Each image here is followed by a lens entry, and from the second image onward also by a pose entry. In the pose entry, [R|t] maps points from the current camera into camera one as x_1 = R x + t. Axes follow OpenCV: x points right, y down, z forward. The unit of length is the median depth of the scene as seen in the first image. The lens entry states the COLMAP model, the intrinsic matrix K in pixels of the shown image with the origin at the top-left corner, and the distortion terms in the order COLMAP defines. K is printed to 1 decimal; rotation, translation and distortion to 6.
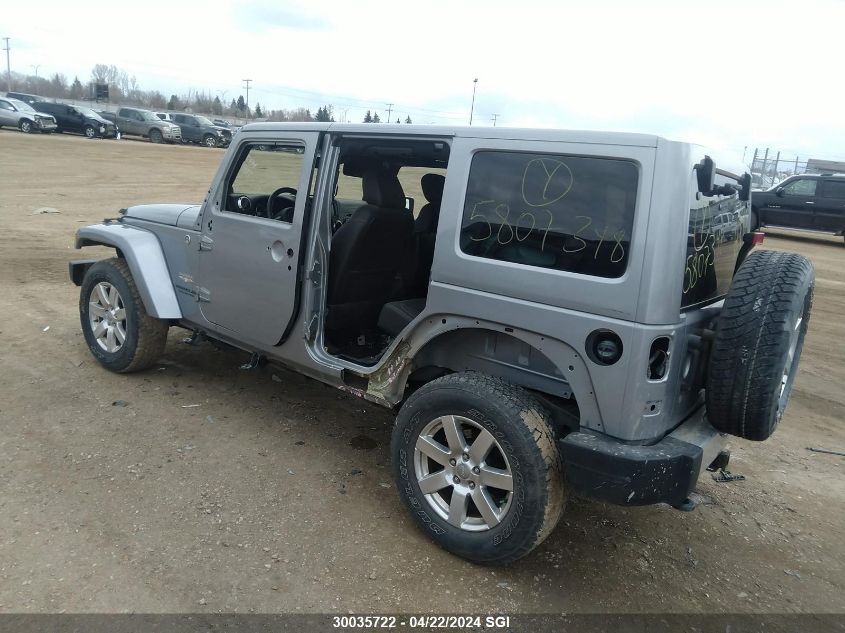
lens RADIAL K [[665.4, 0, 422.5], [0, 665.4, 316.5], [0, 0, 1]] dist [-0.008025, 0.000616]
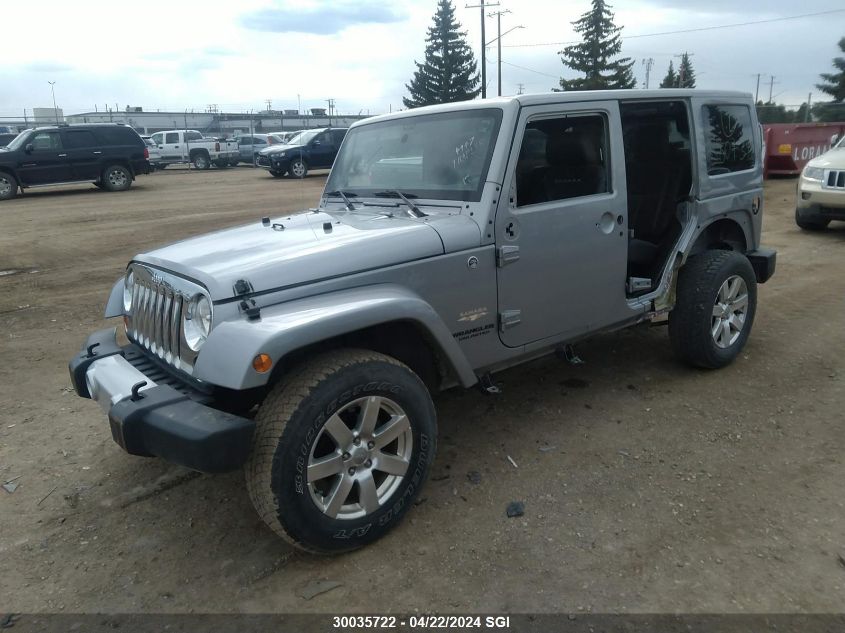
lens RADIAL K [[687.0, 0, 422.5], [0, 687.0, 316.5], [0, 0, 1]] dist [0.121622, -0.199313]
pose [[0.156818, -0.337805, 0.928060, -1.067006], [0.279657, 0.916416, 0.286312, -0.288987], [-0.947207, 0.214639, 0.238180, 0.867367]]
